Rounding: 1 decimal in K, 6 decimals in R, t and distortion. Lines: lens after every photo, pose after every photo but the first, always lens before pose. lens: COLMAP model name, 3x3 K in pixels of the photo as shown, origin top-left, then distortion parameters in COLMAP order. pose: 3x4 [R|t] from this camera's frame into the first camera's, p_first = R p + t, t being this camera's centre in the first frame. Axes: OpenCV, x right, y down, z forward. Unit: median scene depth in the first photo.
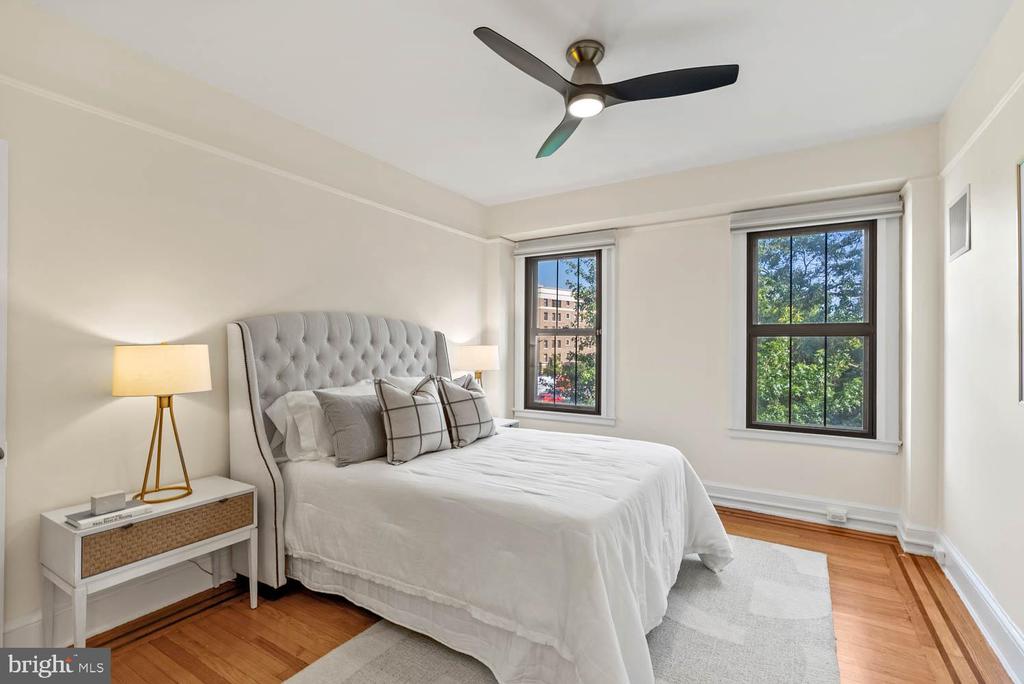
lens RADIAL K [[465.8, 0, 509.4], [0, 465.8, 338.3], [0, 0, 1]] dist [-0.006360, -0.000202]
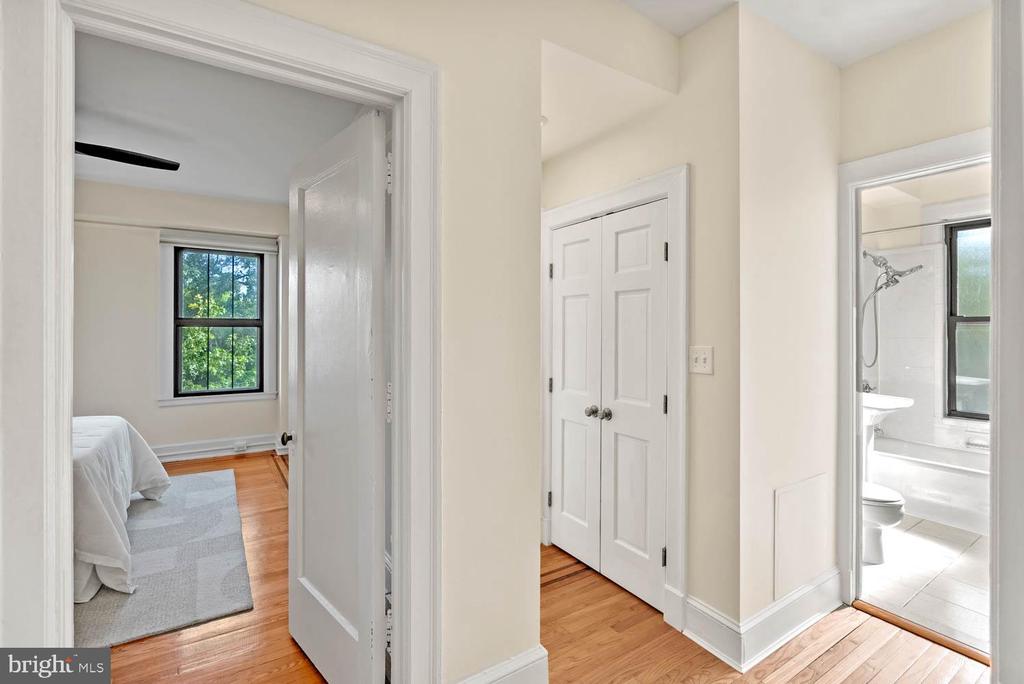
lens RADIAL K [[465.8, 0, 509.4], [0, 465.8, 338.3], [0, 0, 1]] dist [-0.006360, -0.000202]
pose [[0.426904, -0.020649, 0.904061, -0.339516], [-0.018269, 0.999338, 0.031452, -0.038951], [-0.904112, -0.029943, 0.426244, -0.516661]]
